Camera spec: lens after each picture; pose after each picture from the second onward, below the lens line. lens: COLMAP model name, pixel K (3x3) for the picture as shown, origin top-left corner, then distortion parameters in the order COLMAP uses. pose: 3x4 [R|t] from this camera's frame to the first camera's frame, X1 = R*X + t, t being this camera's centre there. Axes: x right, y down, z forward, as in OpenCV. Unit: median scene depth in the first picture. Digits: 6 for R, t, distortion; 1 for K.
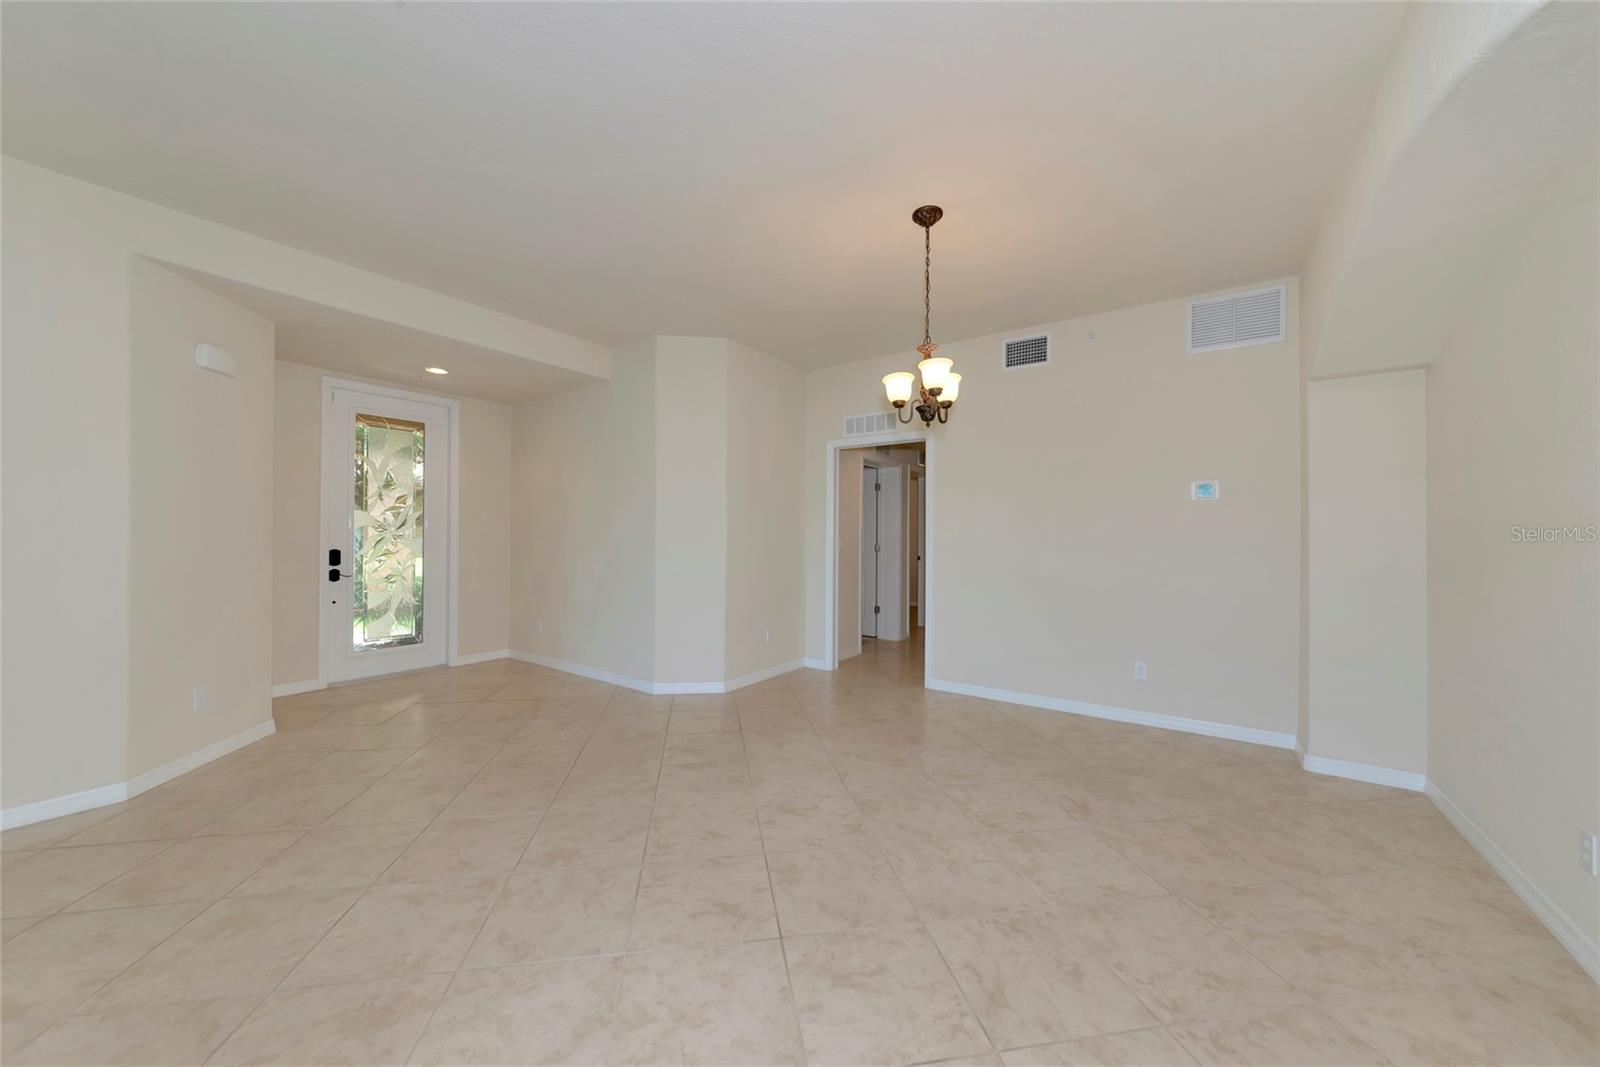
lens RADIAL K [[560.1, 0, 800.0], [0, 560.1, 533.5], [0, 0, 1]] dist [-0.001981, 0.000014]
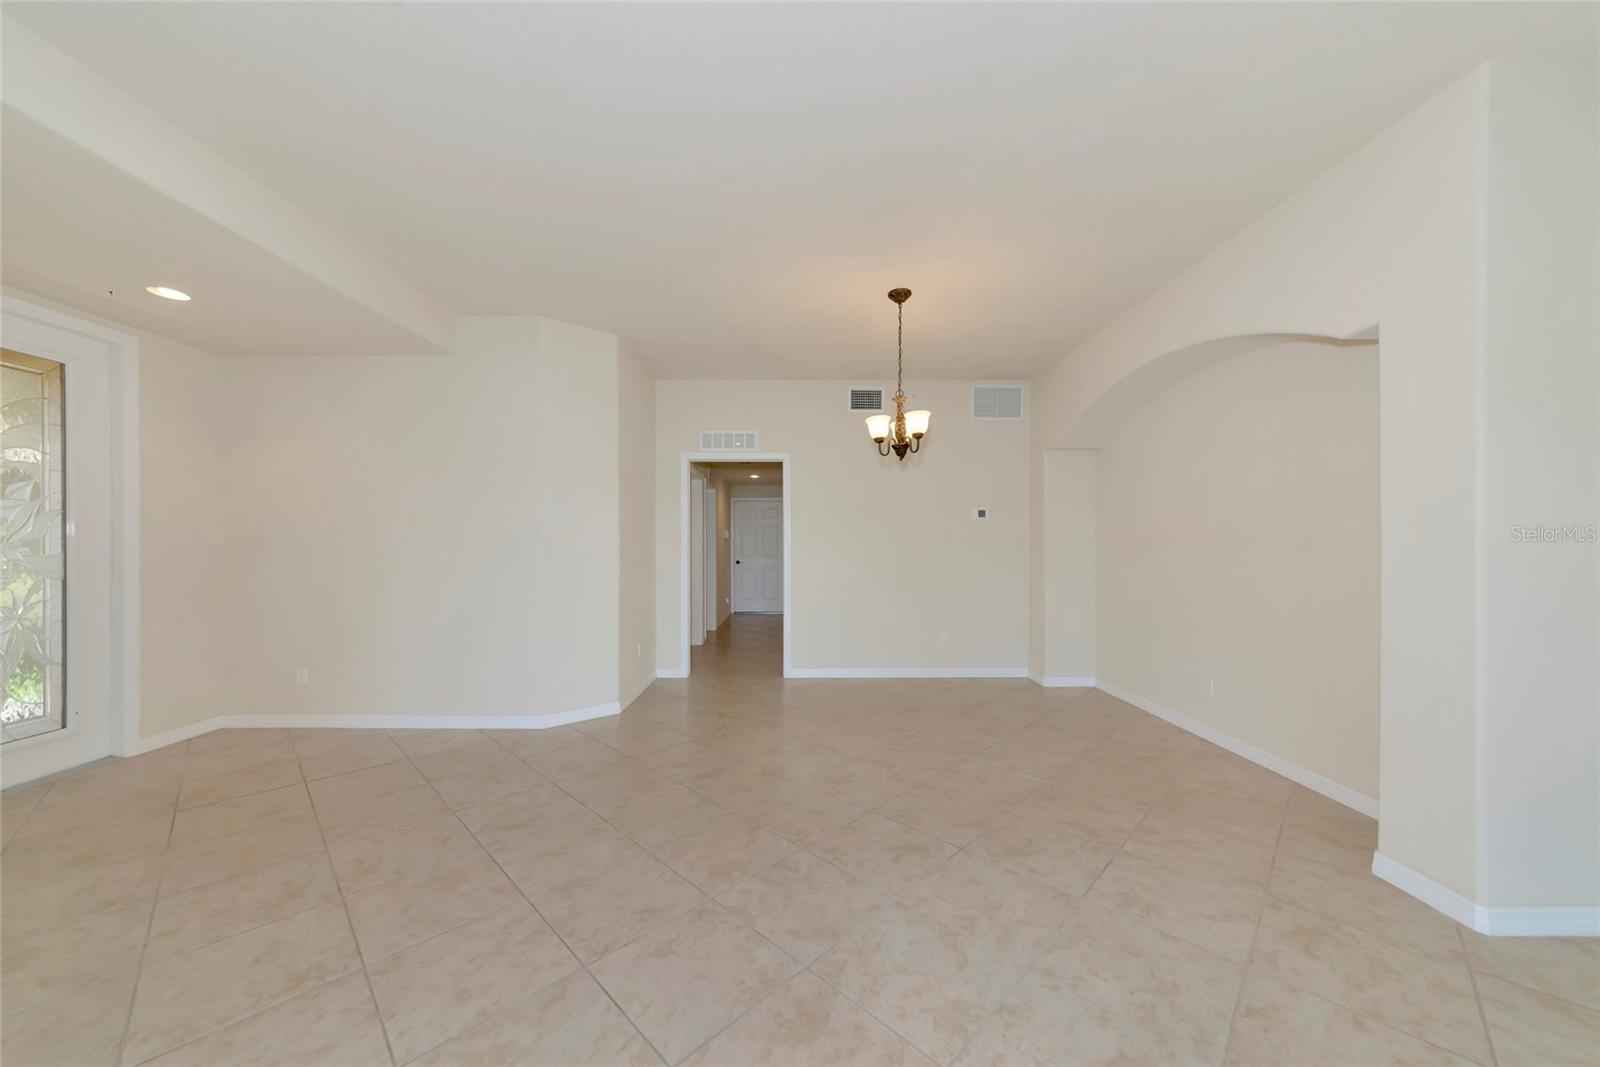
lens RADIAL K [[557.8, 0, 798.8], [0, 557.8, 546.8], [0, 0, 1]] dist [0.000198, -0.000013]
pose [[0.814074, -0.008871, 0.580694, -0.561089], [0.002707, 0.999930, 0.011481, -0.007368], [-0.580755, -0.007775, 0.814041, 0.074843]]
